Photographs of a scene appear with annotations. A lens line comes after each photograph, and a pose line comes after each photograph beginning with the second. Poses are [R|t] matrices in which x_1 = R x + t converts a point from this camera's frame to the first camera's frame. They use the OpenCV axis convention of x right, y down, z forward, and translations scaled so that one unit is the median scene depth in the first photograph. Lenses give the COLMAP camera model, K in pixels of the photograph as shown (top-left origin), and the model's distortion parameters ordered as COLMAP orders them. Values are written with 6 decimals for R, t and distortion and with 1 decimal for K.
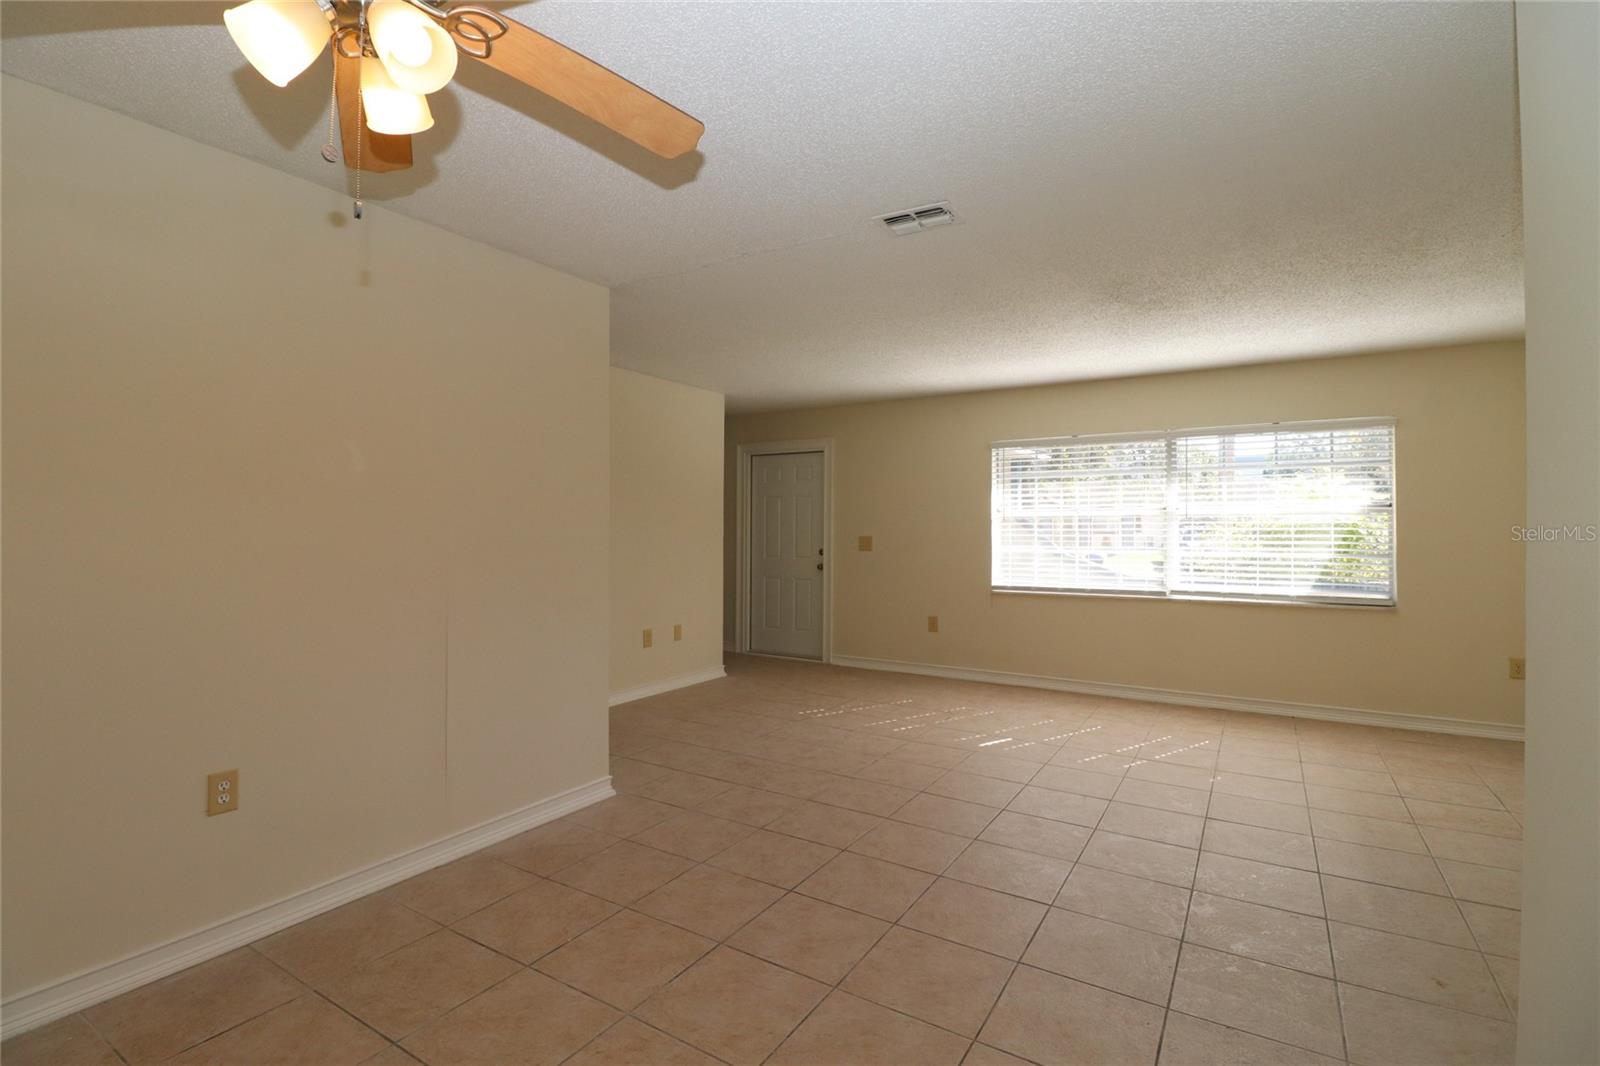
lens RADIAL K [[751.9, 0, 788.7], [0, 751.9, 524.1], [0, 0, 1]] dist [-0.006147, -0.010517]
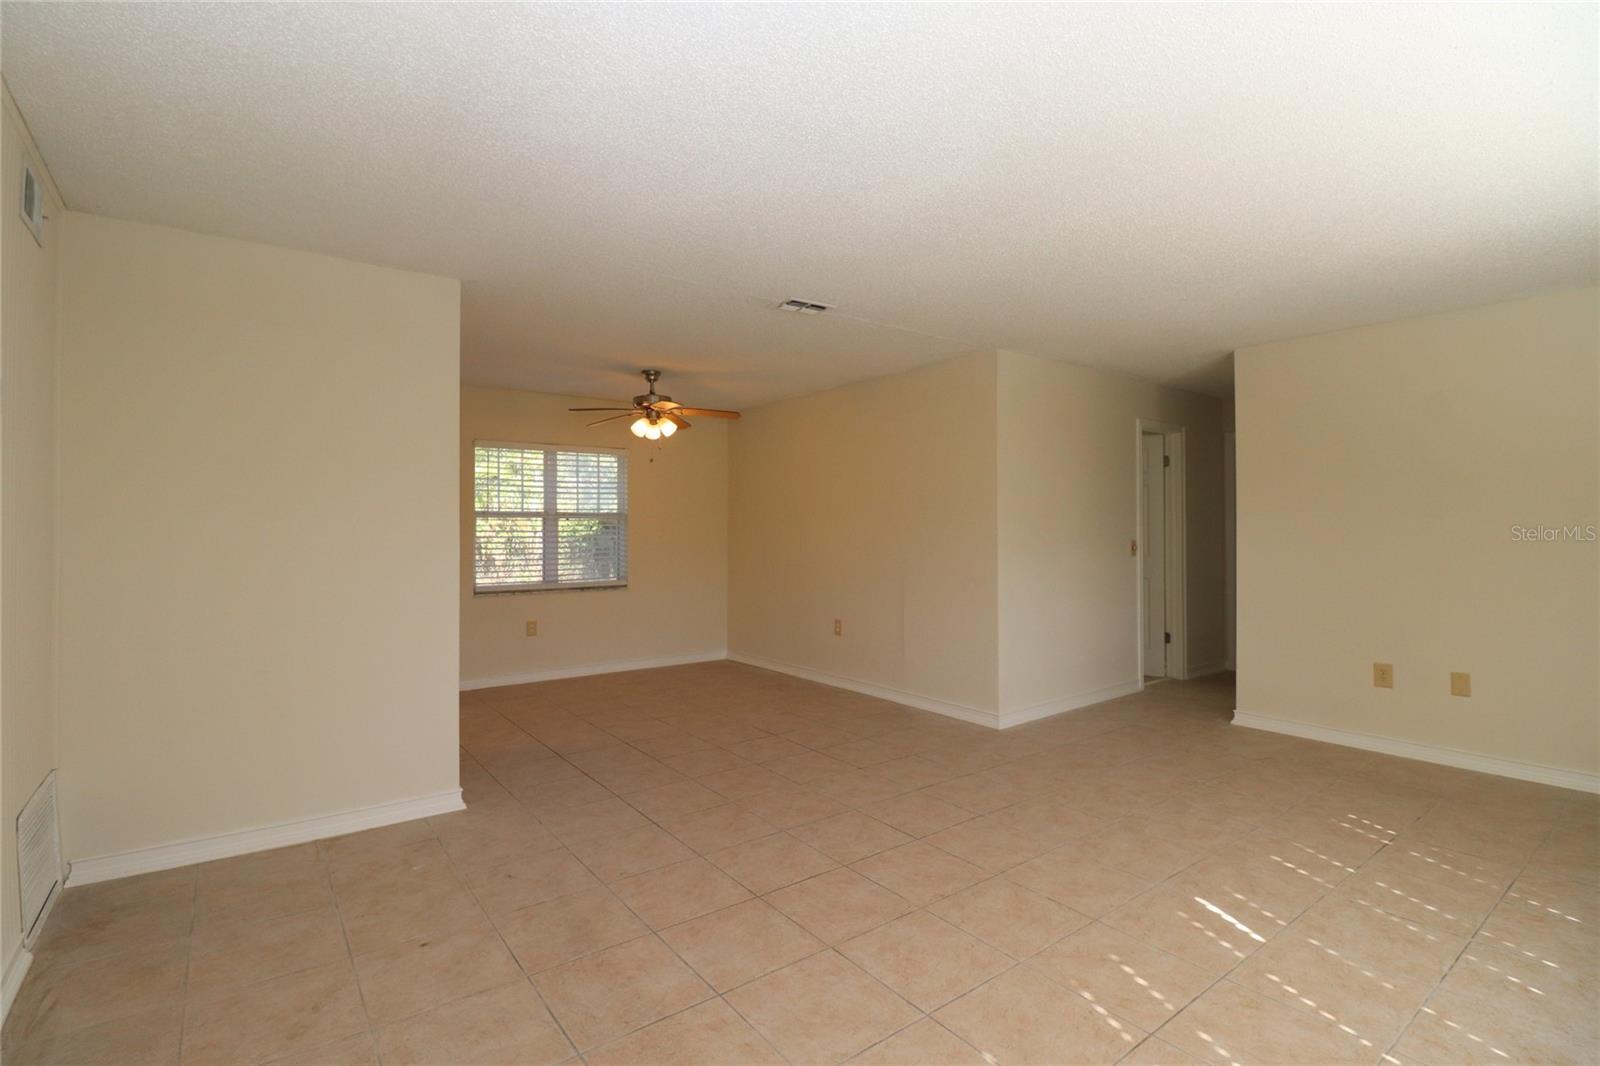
lens RADIAL K [[751.9, 0, 788.7], [0, 751.9, 524.1], [0, 0, 1]] dist [-0.006147, -0.010517]
pose [[-0.361773, -0.004993, -0.932253, 1.357205], [0.004744, 0.999963, -0.007197, 0.006665], [0.932254, -0.007026, -0.361736, 1.353076]]
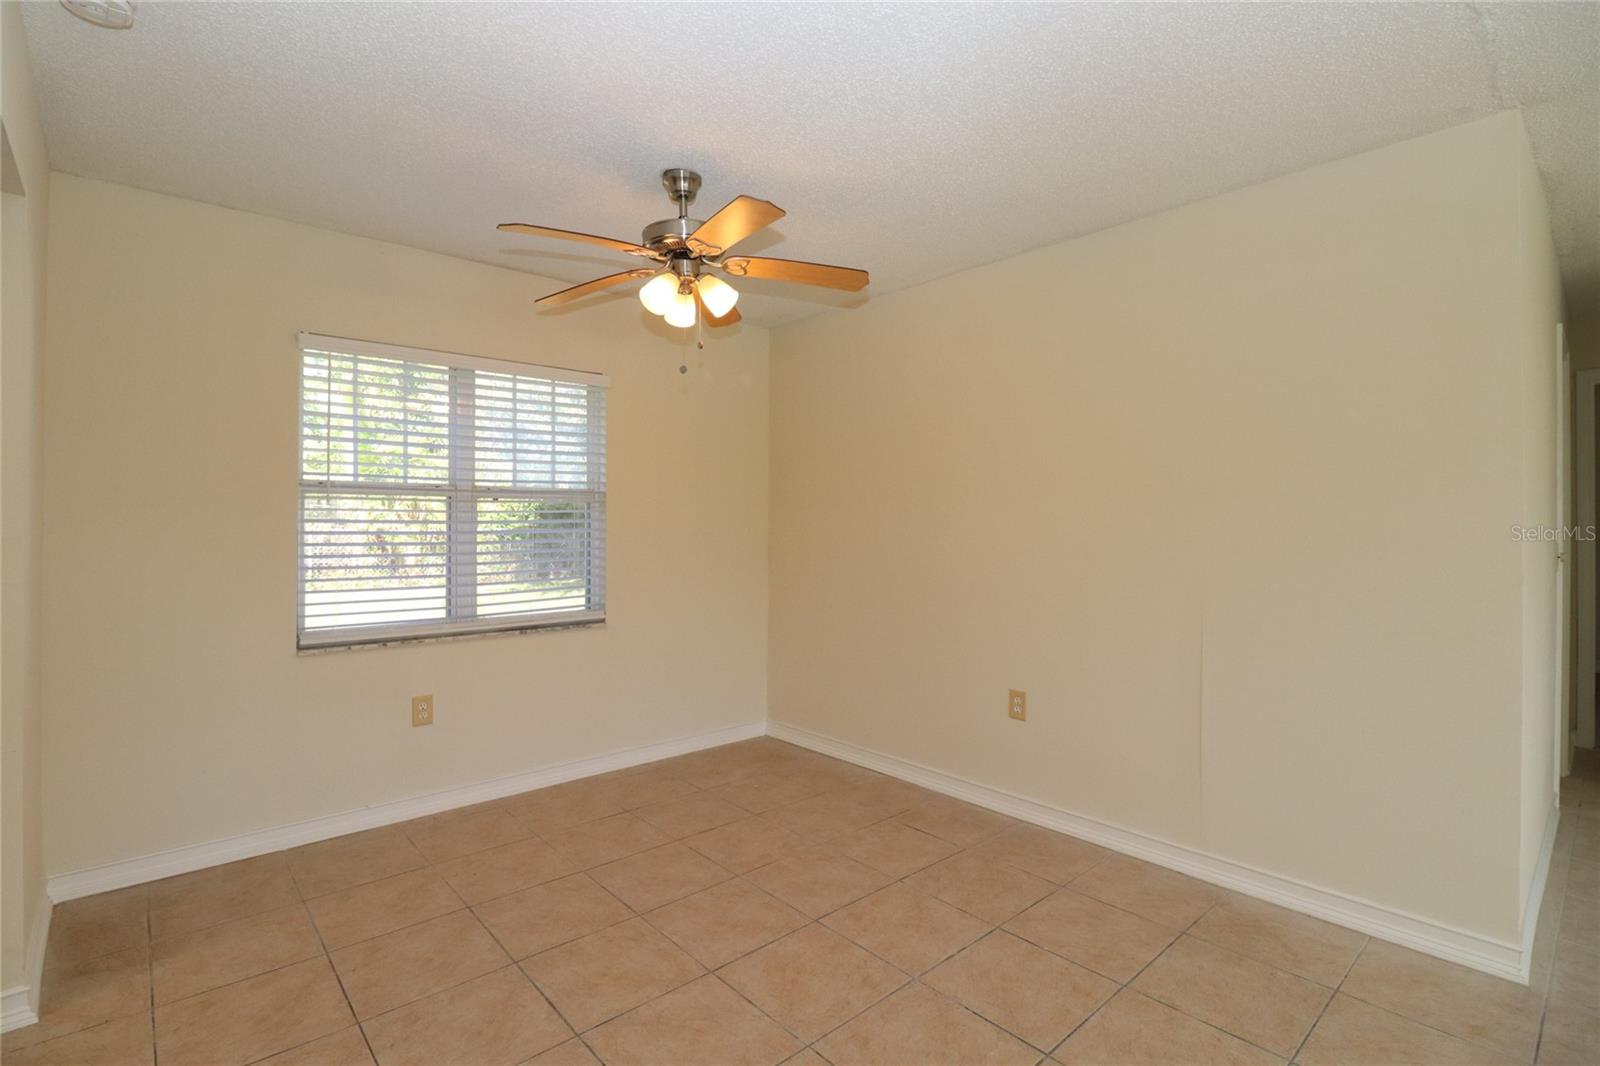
lens RADIAL K [[751.9, 0, 788.7], [0, 751.9, 524.1], [0, 0, 1]] dist [-0.006147, -0.010517]
pose [[-0.282967, 0.001034, -0.959129, 0.550371], [-0.000563, 0.999999, 0.001245, 0.010405], [0.959130, 0.000893, -0.282966, 0.736400]]
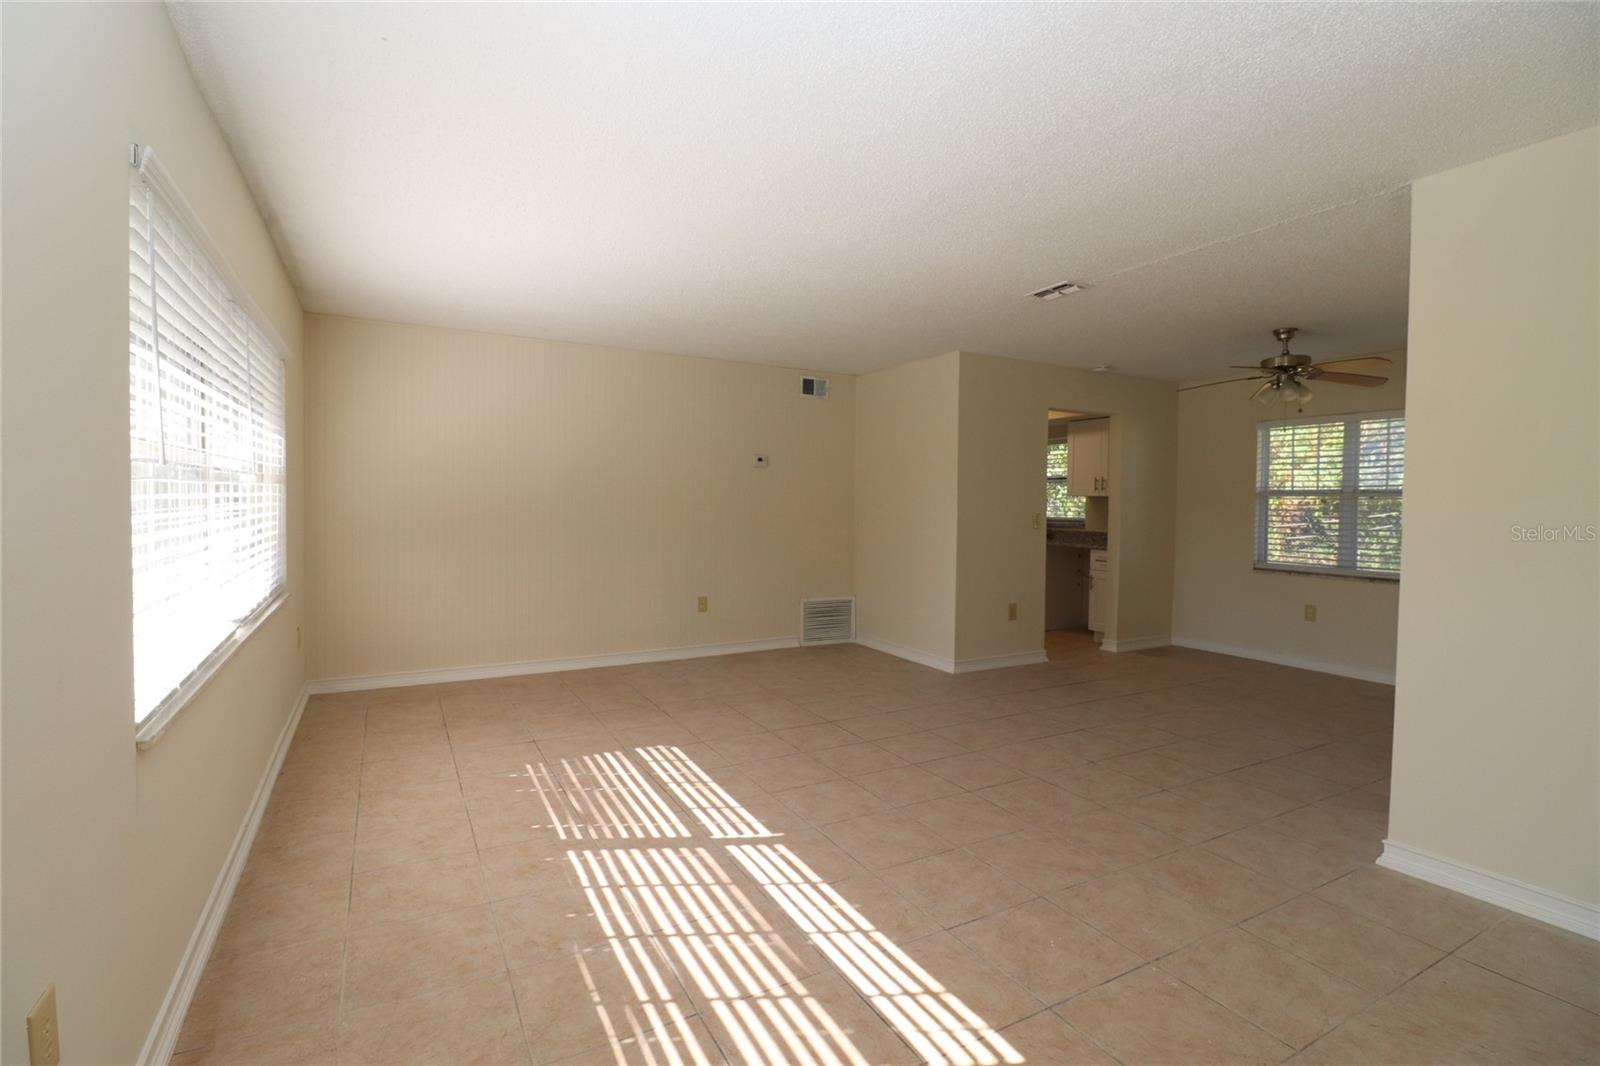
lens RADIAL K [[751.9, 0, 788.7], [0, 751.9, 524.1], [0, 0, 1]] dist [-0.006147, -0.010517]
pose [[-0.869675, -0.028247, 0.492815, -0.091185], [-0.015607, 0.999436, 0.029744, 0.007161], [-0.493377, 0.018177, -0.869626, 2.307047]]
